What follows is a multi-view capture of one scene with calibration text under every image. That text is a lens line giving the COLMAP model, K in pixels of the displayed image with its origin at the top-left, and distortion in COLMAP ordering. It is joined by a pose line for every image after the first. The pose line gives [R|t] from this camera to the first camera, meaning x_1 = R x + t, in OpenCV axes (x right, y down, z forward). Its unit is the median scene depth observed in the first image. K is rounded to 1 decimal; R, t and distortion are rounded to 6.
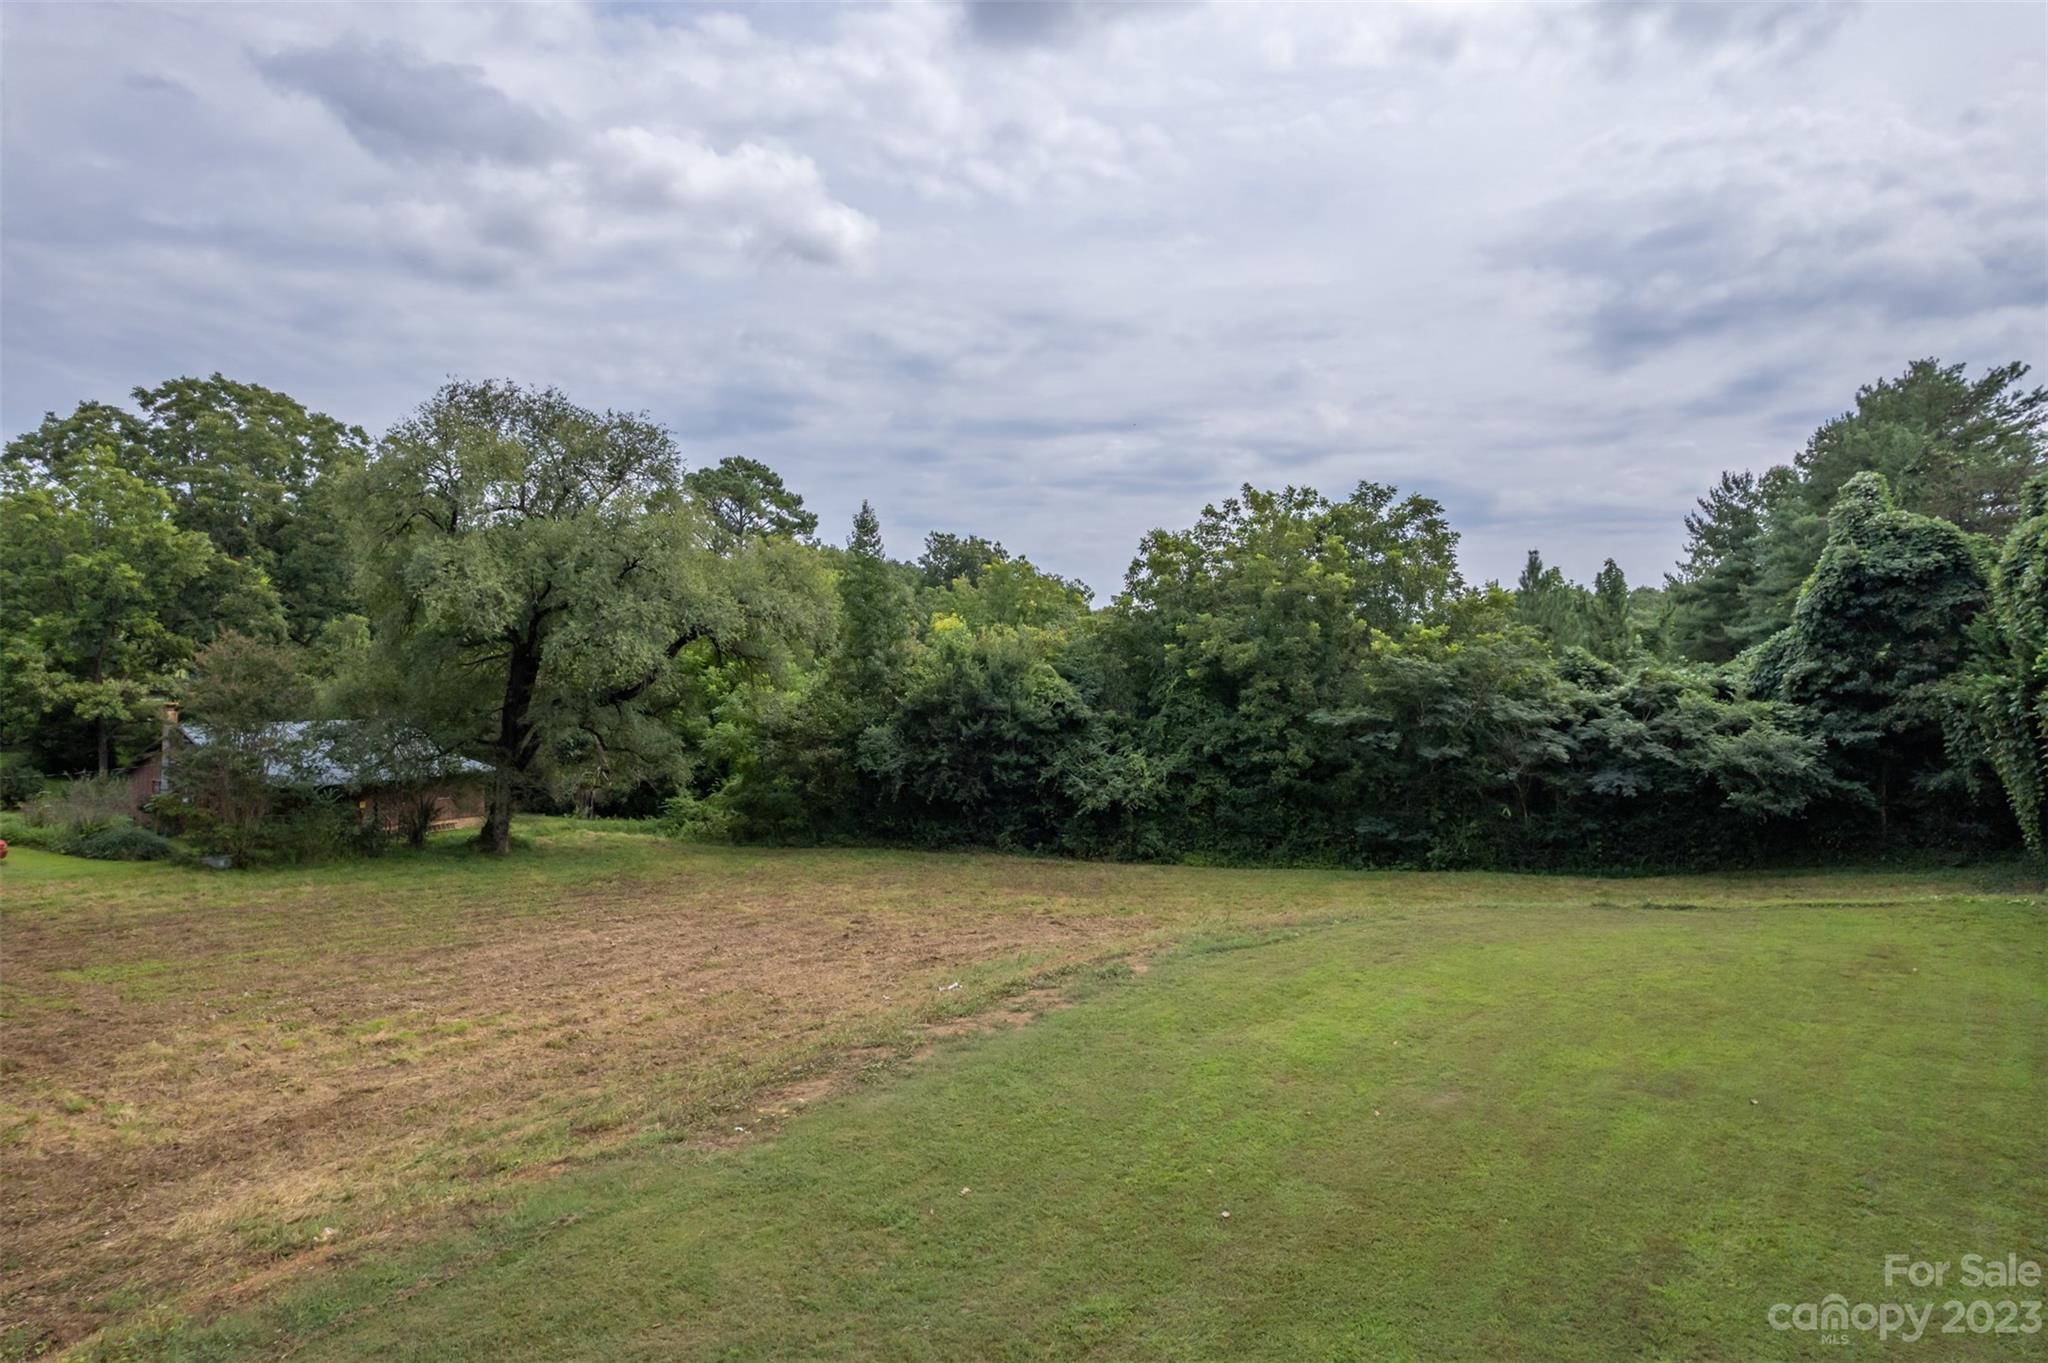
lens RADIAL K [[1296.8, 0, 1029.4], [0, 1296.8, 677.4], [0, 0, 1]] dist [-0.067253, 0.068399]
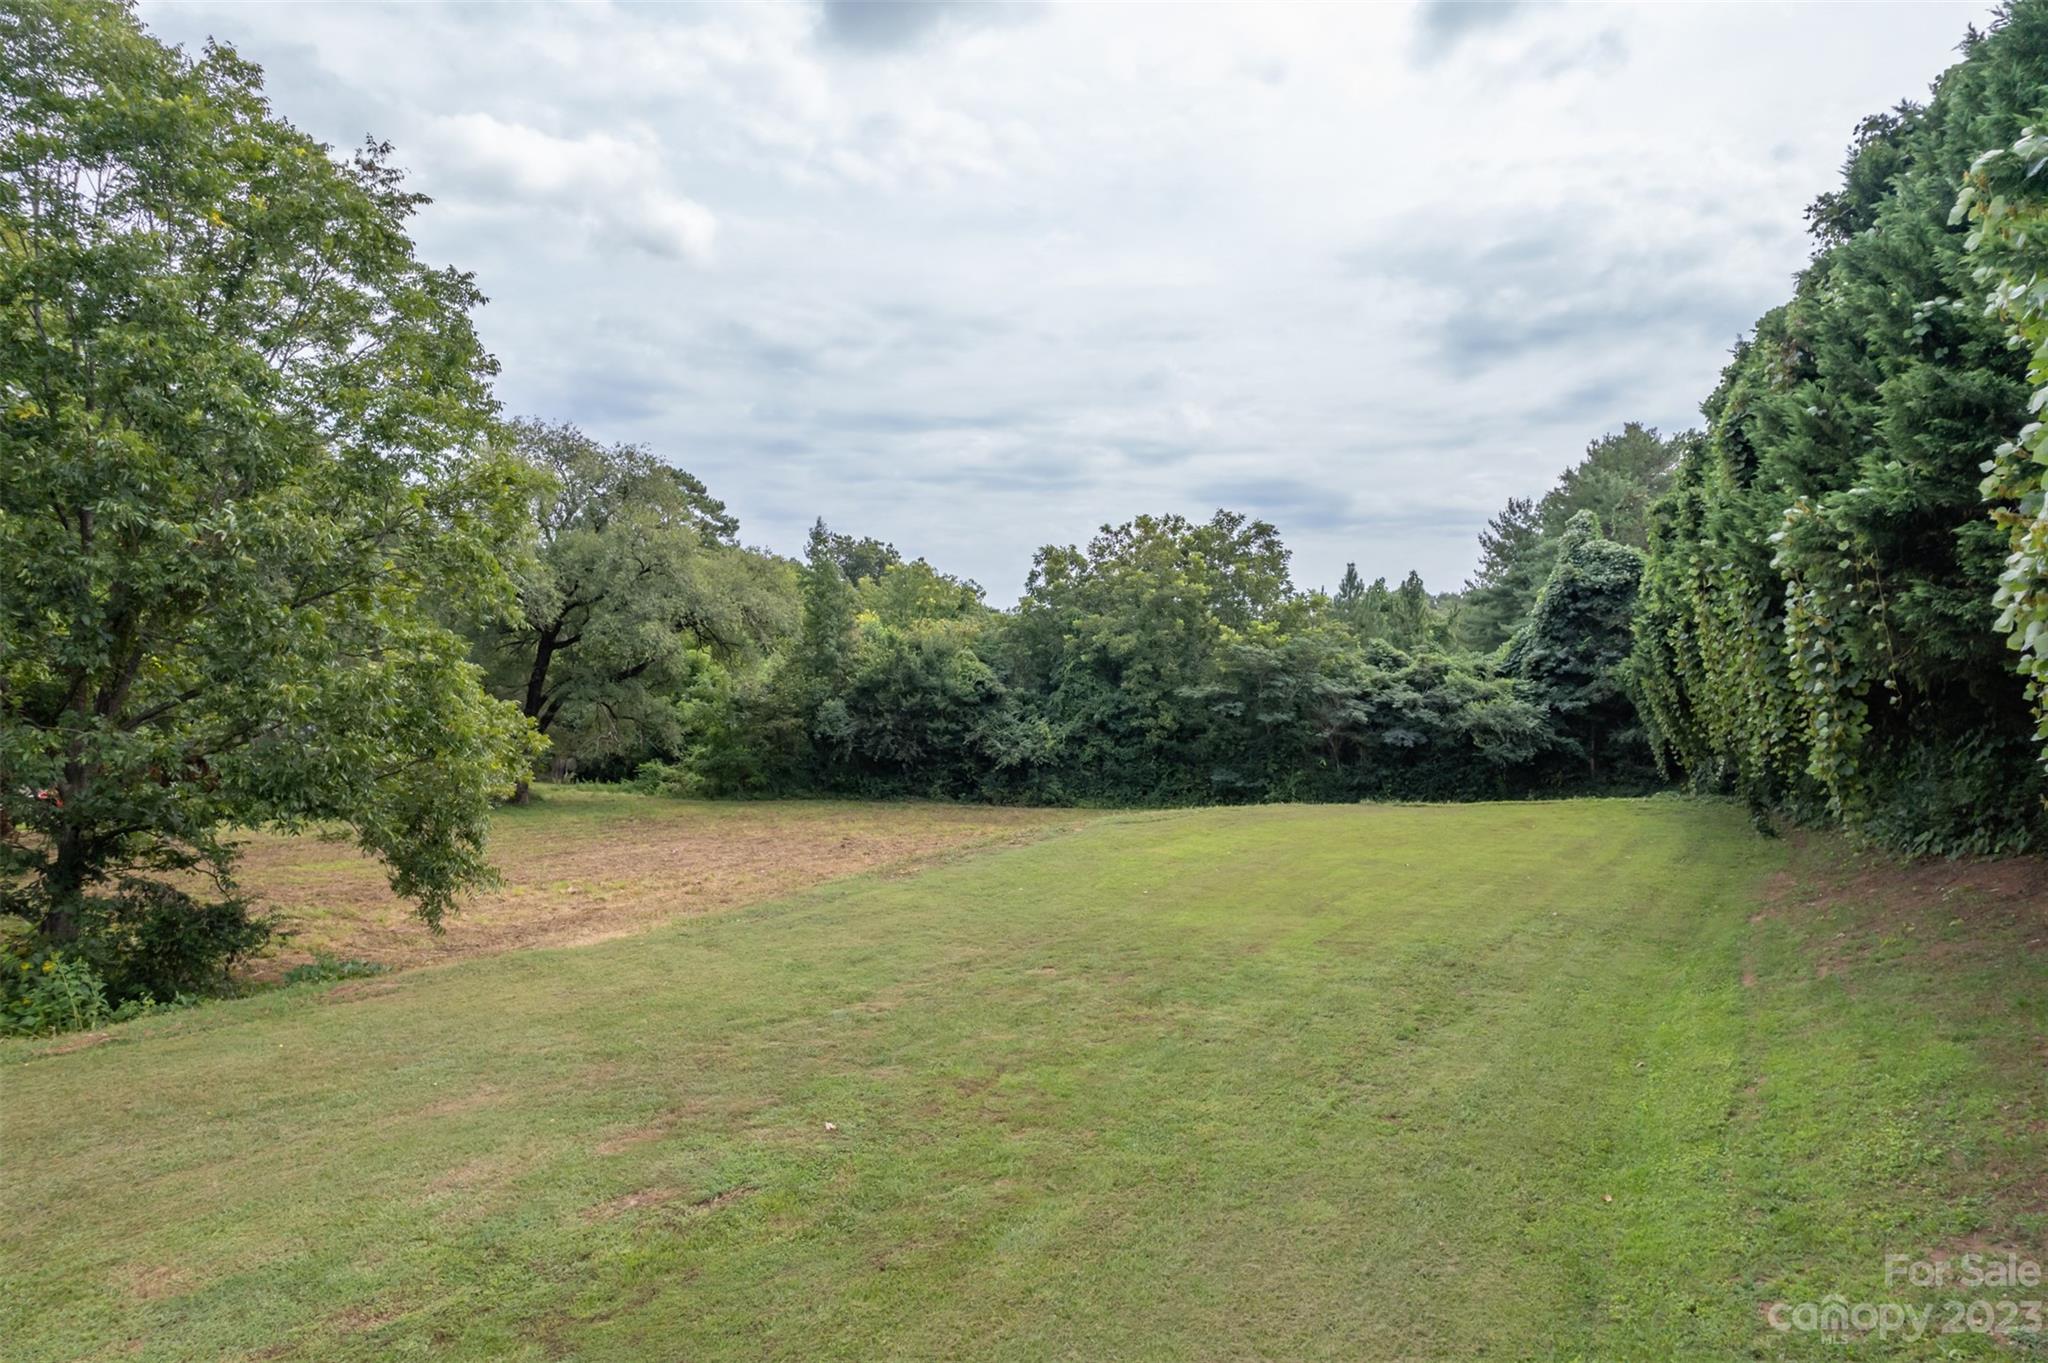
lens RADIAL K [[1292.9, 0, 1024.0], [0, 1292.9, 681.5], [0, 0, 1]] dist [-0.053533, 0.037277]
pose [[0.995066, 0.001750, 0.099203, -0.061919], [-0.002410, 0.999976, 0.006542, 0.012069], [-0.099189, -0.006749, 0.995046, -0.267478]]
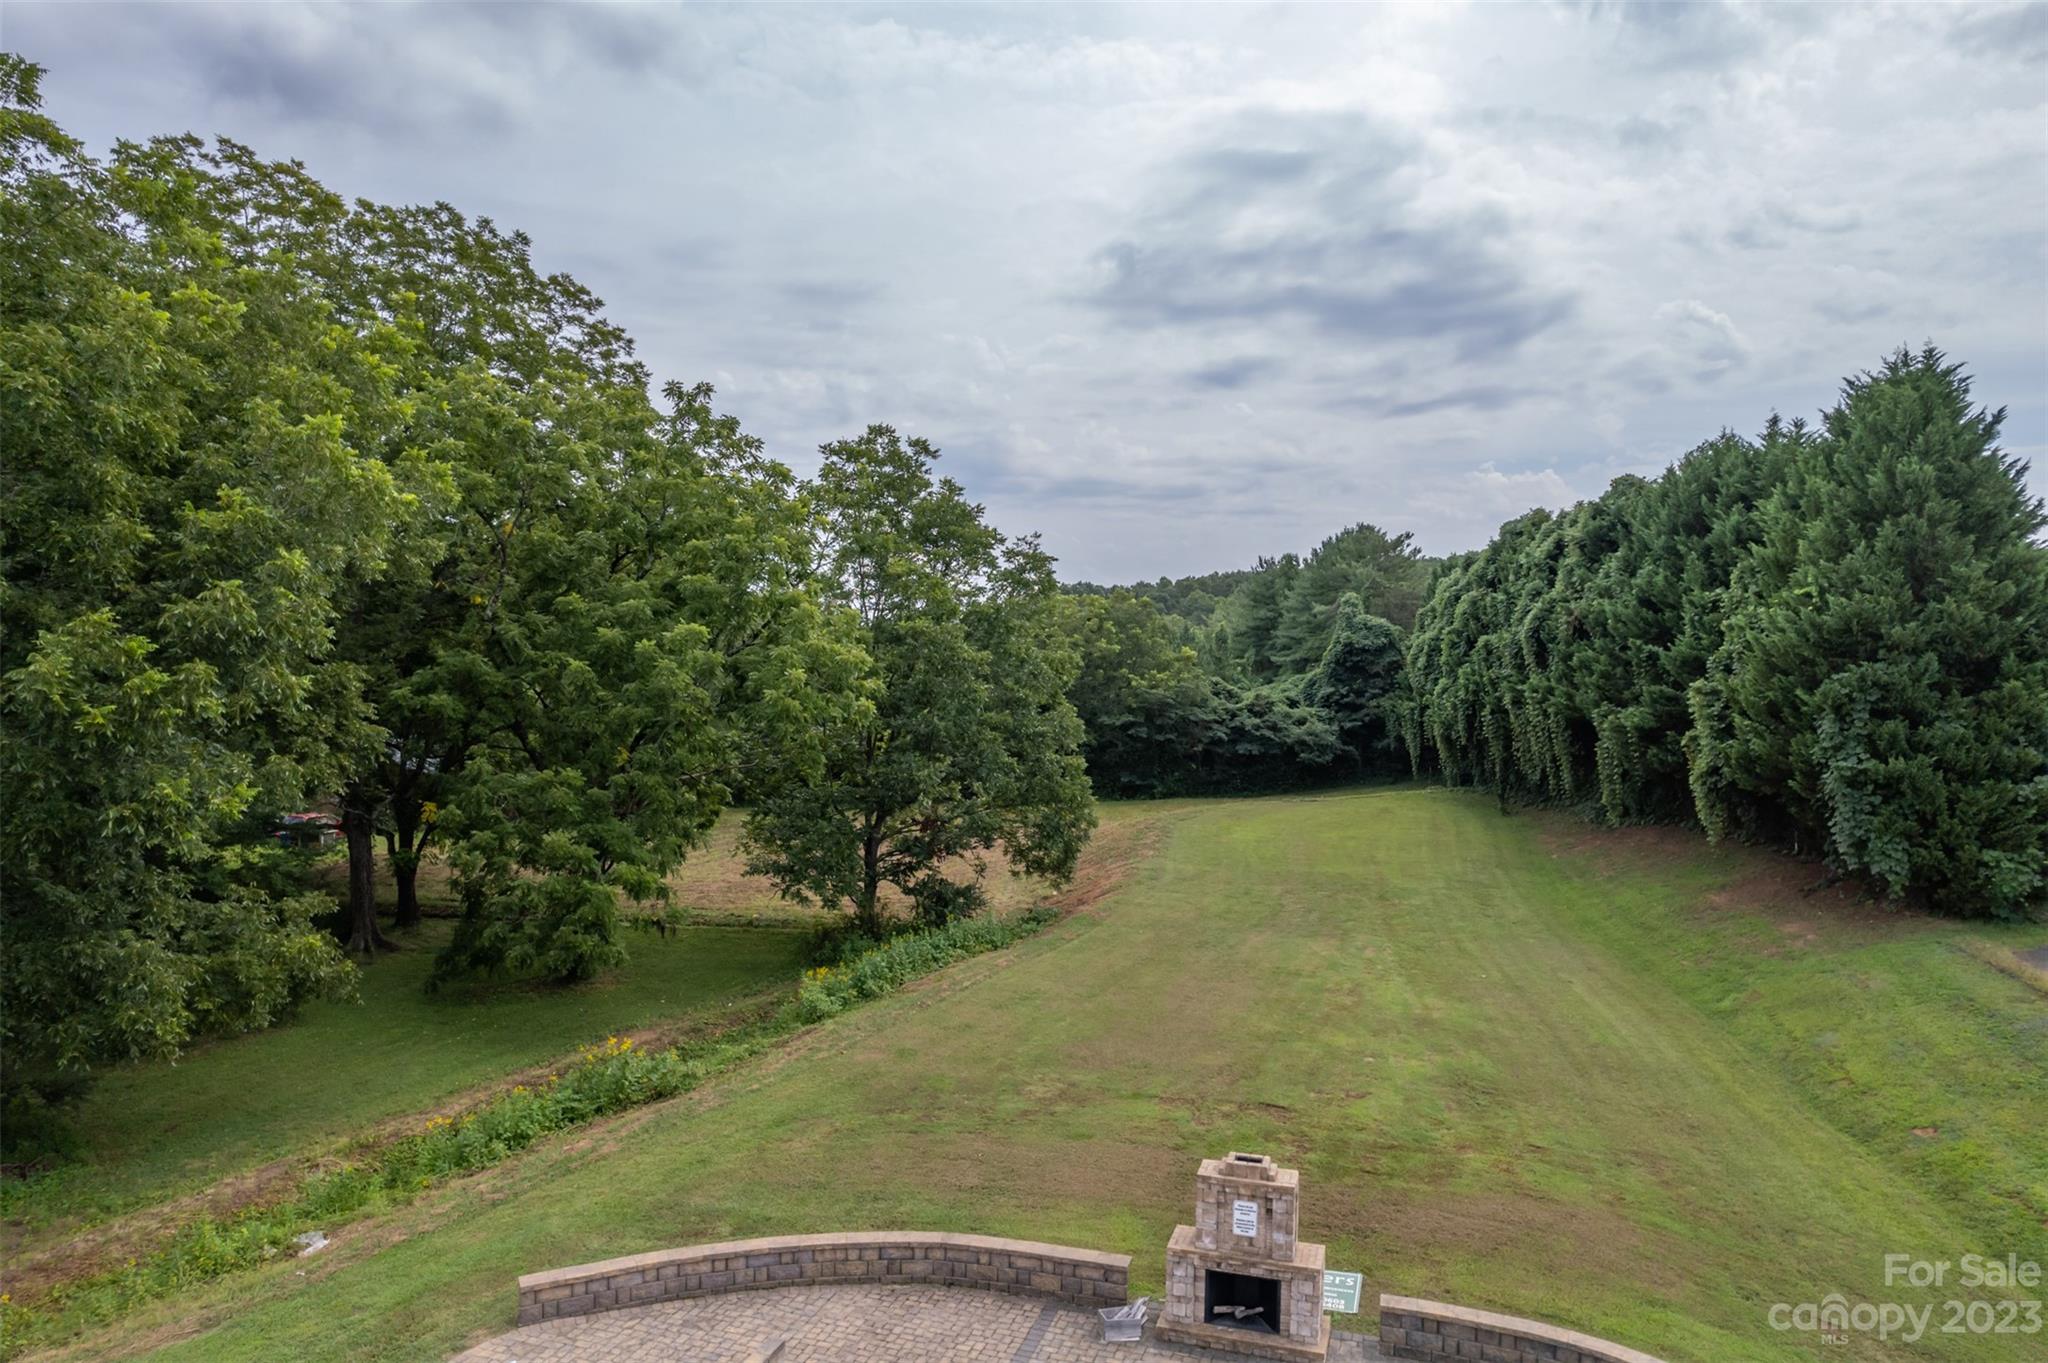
lens RADIAL K [[1293.8, 0, 1018.1], [0, 1293.8, 675.8], [0, 0, 1]] dist [-0.043266, -0.001028]
pose [[0.929486, -0.012564, 0.368643, -0.551591], [0.003140, 0.999653, 0.026154, -0.078536], [-0.368844, -0.023152, 0.929203, -0.660396]]
